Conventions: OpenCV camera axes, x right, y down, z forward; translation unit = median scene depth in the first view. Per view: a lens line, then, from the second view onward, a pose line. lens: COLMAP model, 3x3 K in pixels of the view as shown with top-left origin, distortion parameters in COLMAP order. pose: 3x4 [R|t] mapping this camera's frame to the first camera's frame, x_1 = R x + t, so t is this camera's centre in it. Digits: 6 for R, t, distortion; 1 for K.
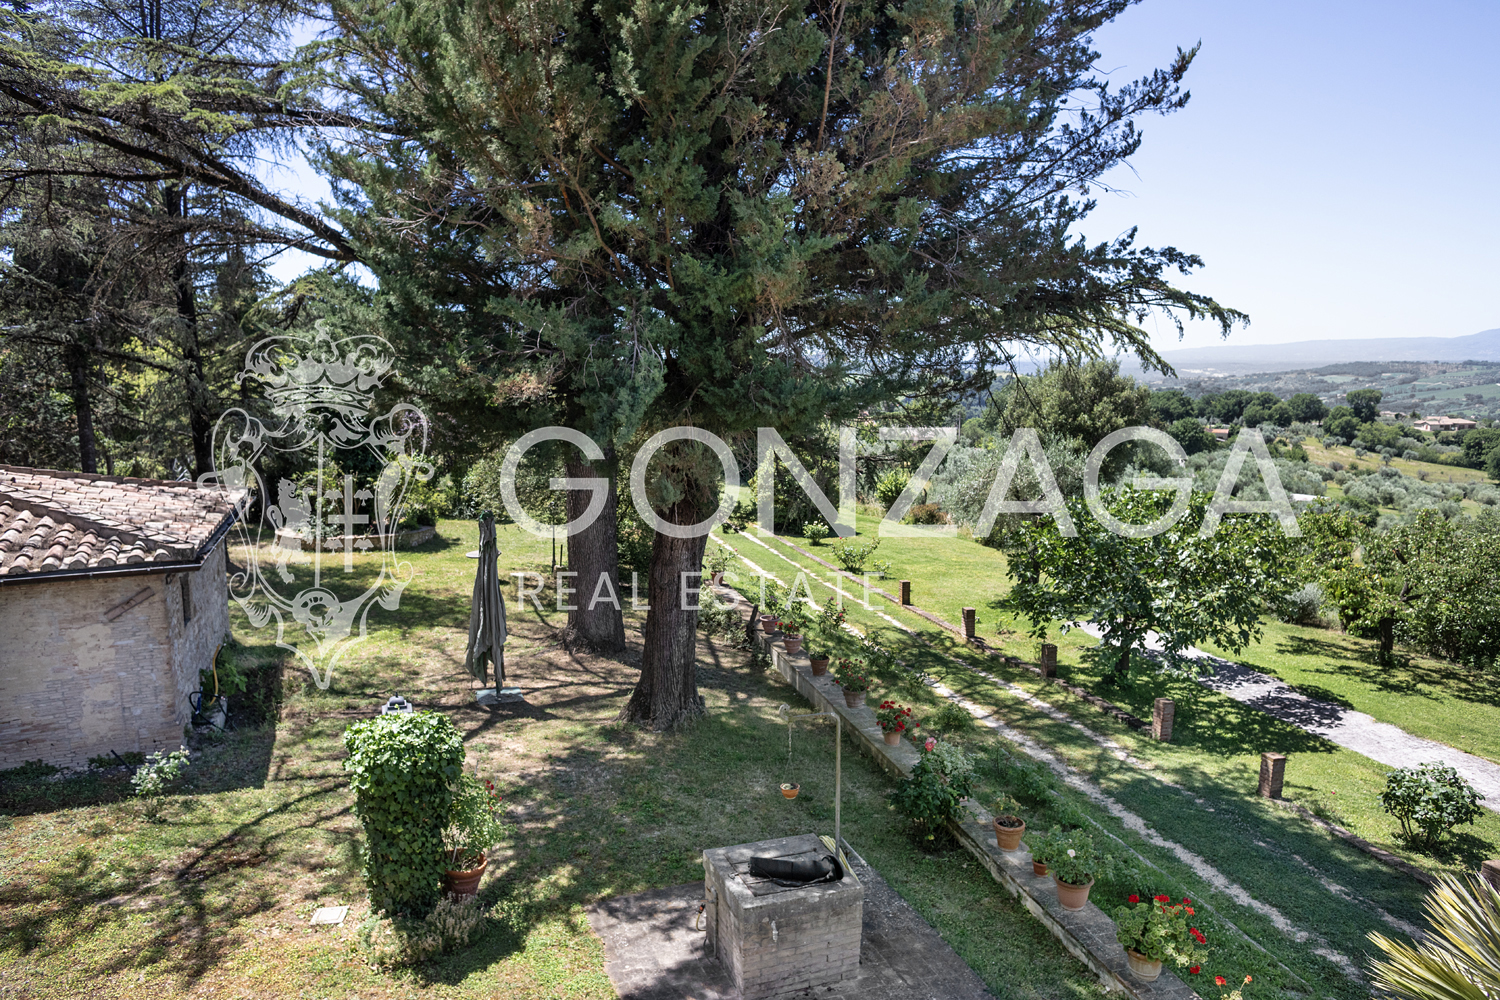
lens RADIAL K [[1009.5, 0, 750.0], [0, 1009.5, 500.0], [0, 0, 1]] dist [-0.098116, 0.071759]
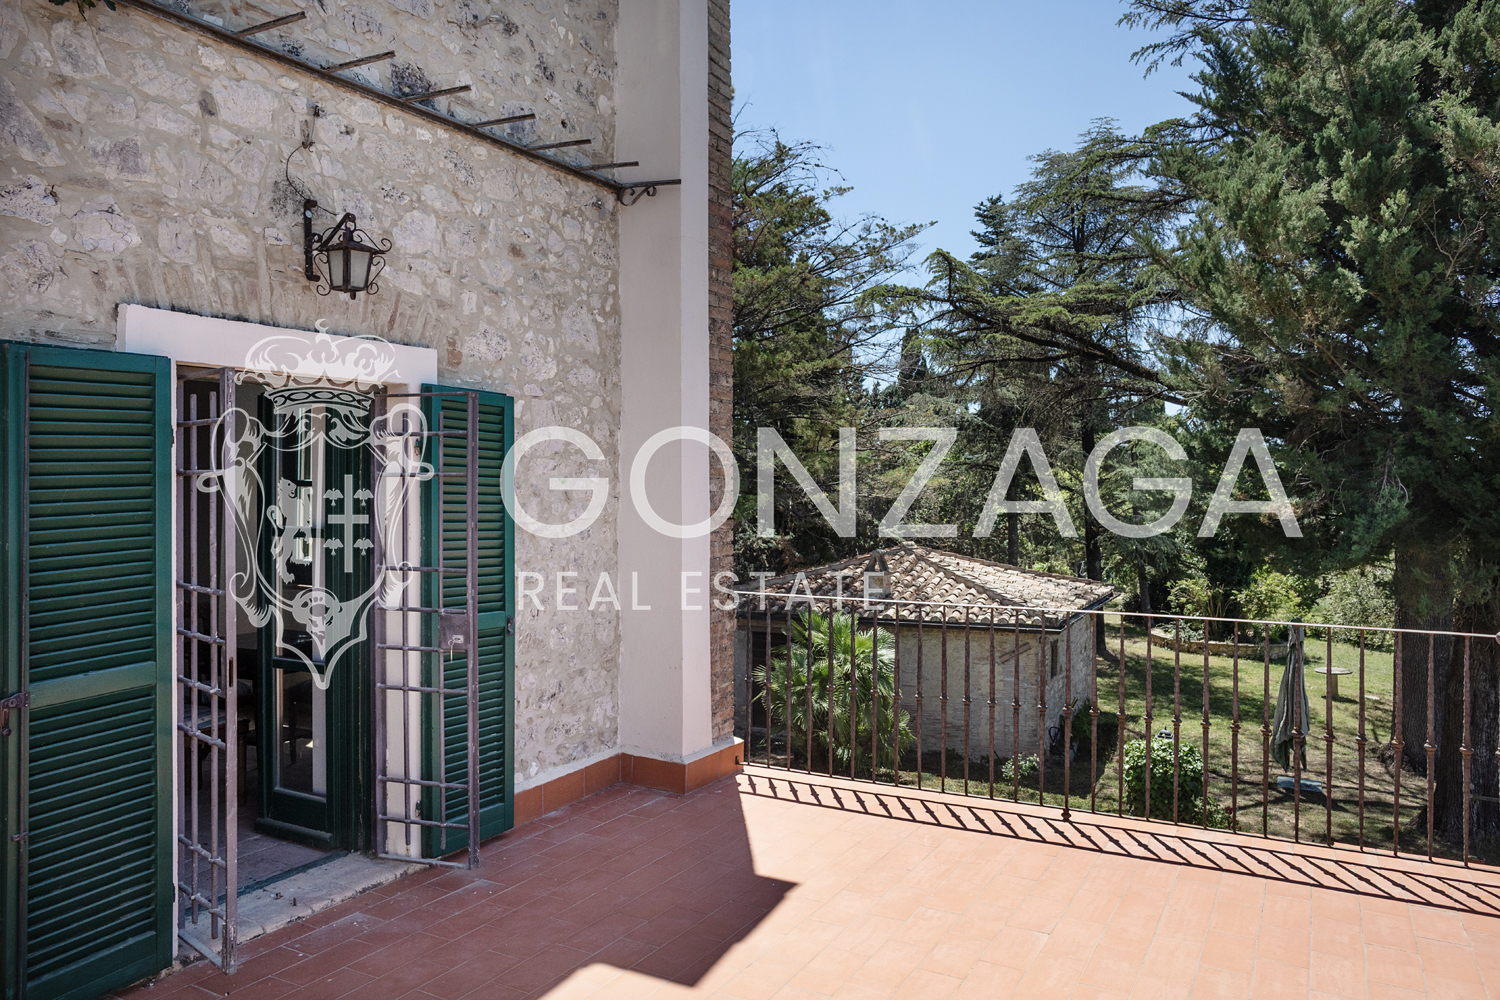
lens RADIAL K [[1035.2, 0, 750.0], [0, 1035.2, 500.0], [0, 0, 1]] dist [-0.076165, 0.077091]
pose [[0.651926, 0.016529, -0.758103, 0.178578], [-0.107280, 0.991717, -0.070632, 0.022310], [0.750656, 0.127376, 0.648299, -0.209397]]
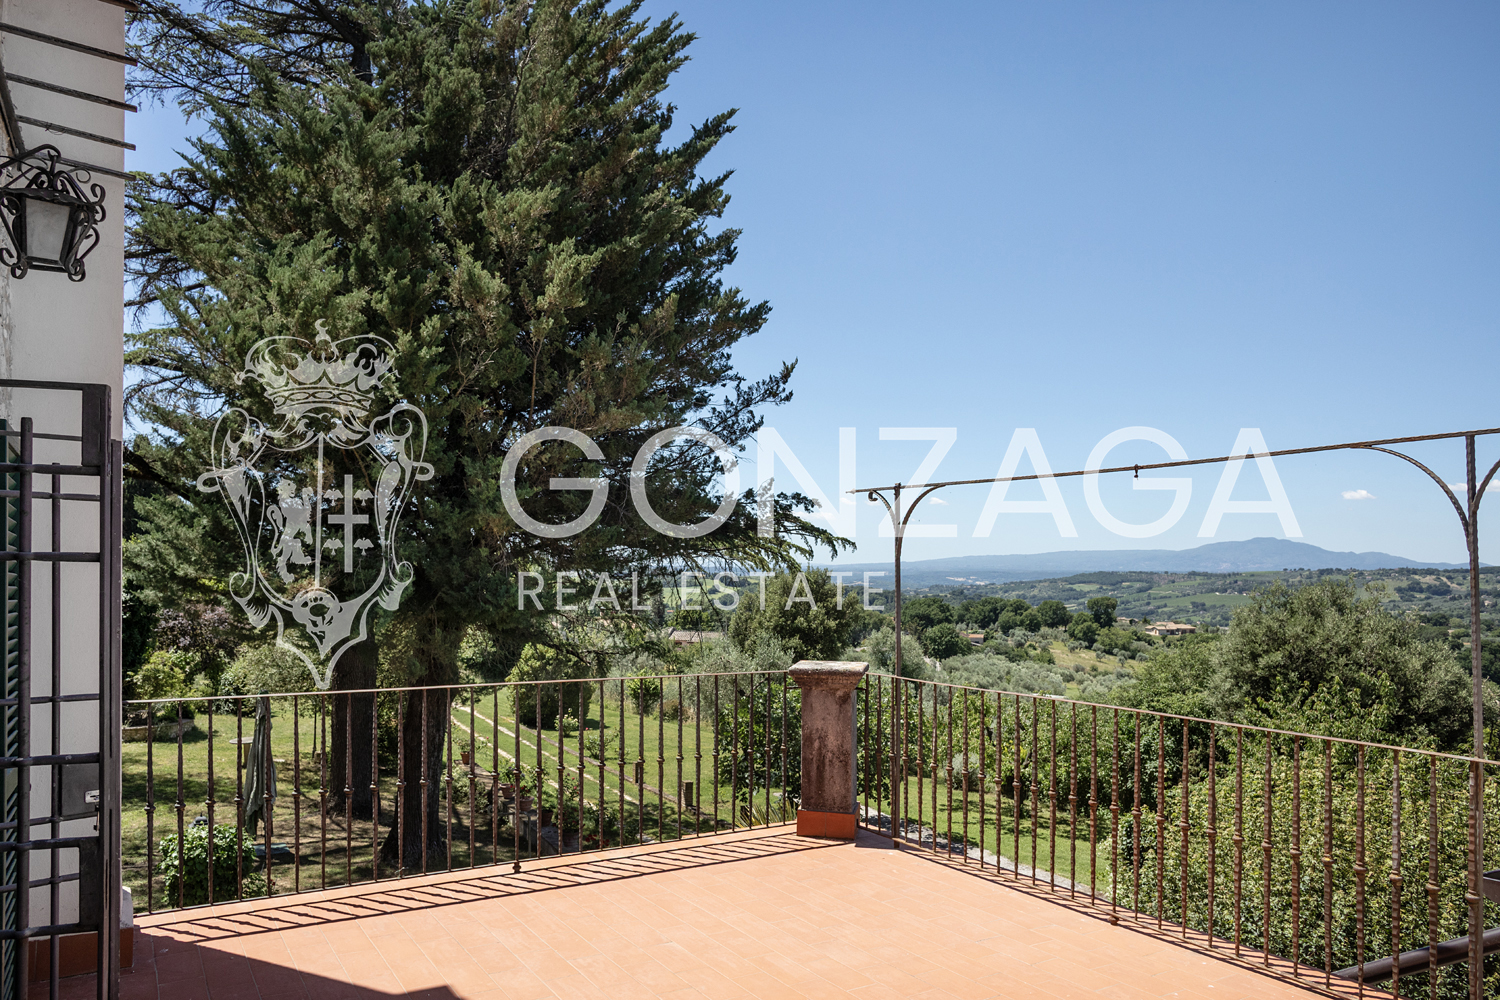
lens RADIAL K [[1045.9, 0, 737.6], [0, 1045.9, 580.8], [0, 0, 1]] dist [-0.048367, 0.000957]
pose [[0.979709, 0.013455, 0.199974, 0.037272], [0.011116, 0.992561, -0.121242, 0.030587], [-0.200118, 0.121004, 0.972271, -0.277640]]
